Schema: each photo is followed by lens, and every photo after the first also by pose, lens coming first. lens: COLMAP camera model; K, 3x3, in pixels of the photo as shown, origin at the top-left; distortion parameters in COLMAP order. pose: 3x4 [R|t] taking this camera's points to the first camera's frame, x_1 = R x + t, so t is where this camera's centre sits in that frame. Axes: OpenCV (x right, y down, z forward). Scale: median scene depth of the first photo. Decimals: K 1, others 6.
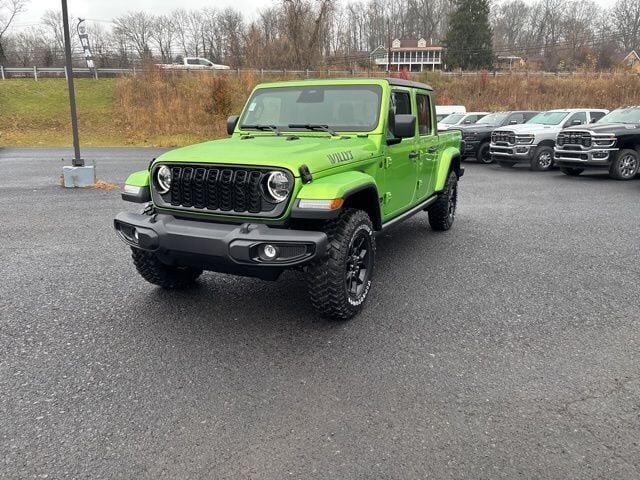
lens RADIAL K [[510.0, 0, 320.2], [0, 510.0, 253.2], [0, 0, 1]] dist [0.002631, 0.001223]
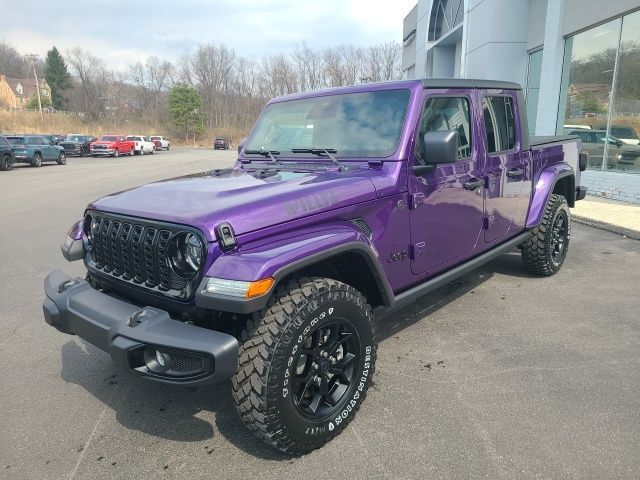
lens RADIAL K [[507.3, 0, 320.0], [0, 507.3, 240.0], [0, 0, 1]] dist [0.010372, -0.008584]
pose [[0.962017, 0.018381, -0.272370, 0.231355], [-0.026957, 0.999251, -0.027778, -0.122027], [0.271656, 0.034066, 0.961791, 0.373707]]
